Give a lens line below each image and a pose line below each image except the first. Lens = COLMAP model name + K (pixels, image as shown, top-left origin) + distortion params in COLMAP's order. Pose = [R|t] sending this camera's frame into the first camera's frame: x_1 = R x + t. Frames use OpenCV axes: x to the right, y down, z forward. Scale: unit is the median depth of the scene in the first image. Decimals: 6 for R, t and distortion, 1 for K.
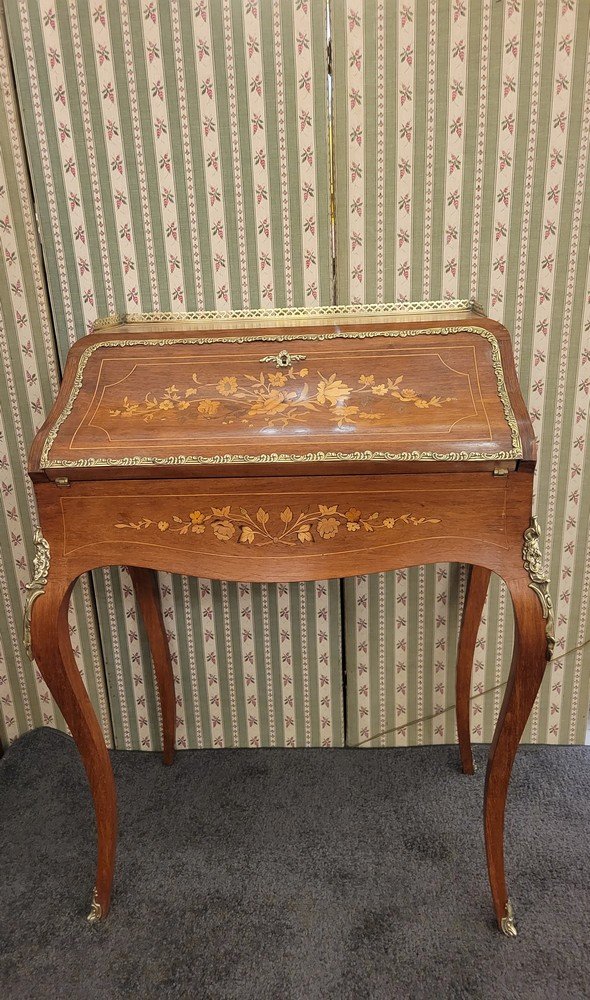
lens RADIAL K [[764.9, 0, 296.9], [0, 764.9, 502.5], [0, 0, 1]] dist [0.026081, -0.005167]
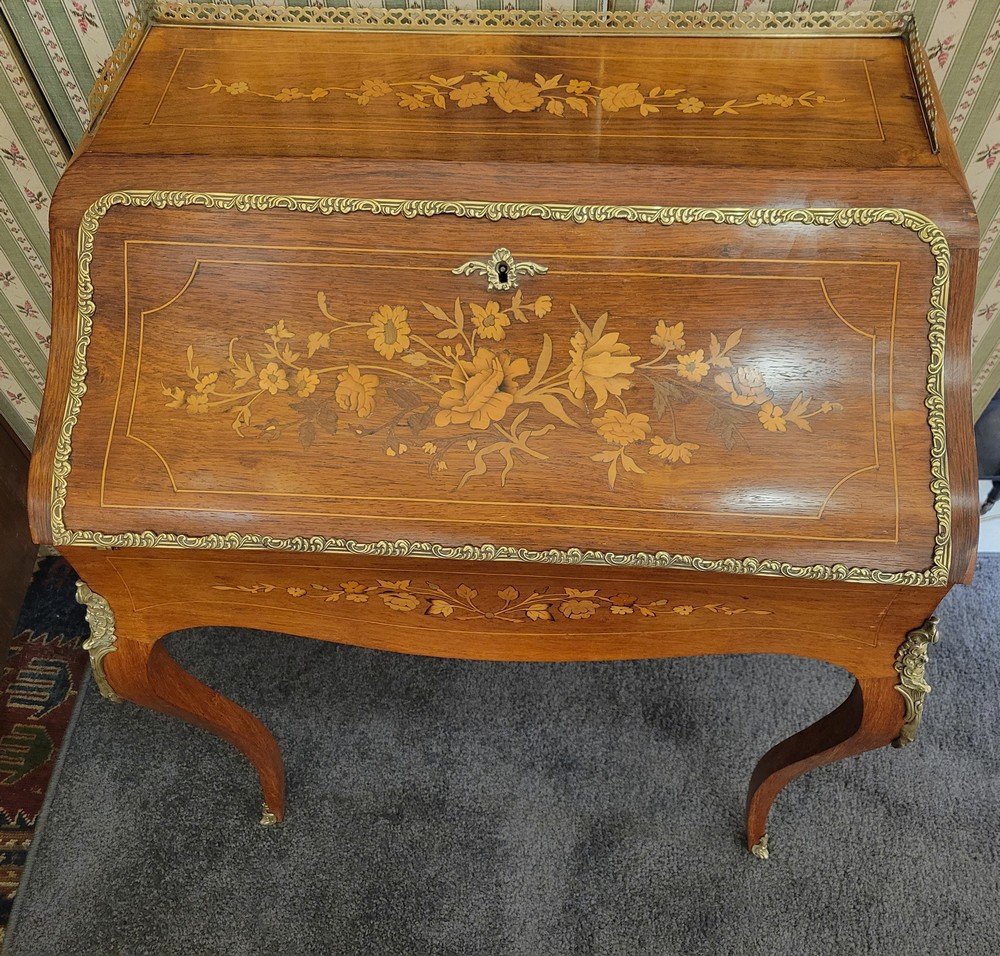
lens RADIAL K [[971.4, 0, 513.1], [0, 971.4, 490.3], [0, 0, 1]] dist [0.035155, 0.000000]
pose [[0.999734, -0.000476, 0.023047, -0.022396], [-0.013657, 0.793190, 0.608821, -0.414633], [-0.018570, -0.608974, 0.792973, 0.388748]]
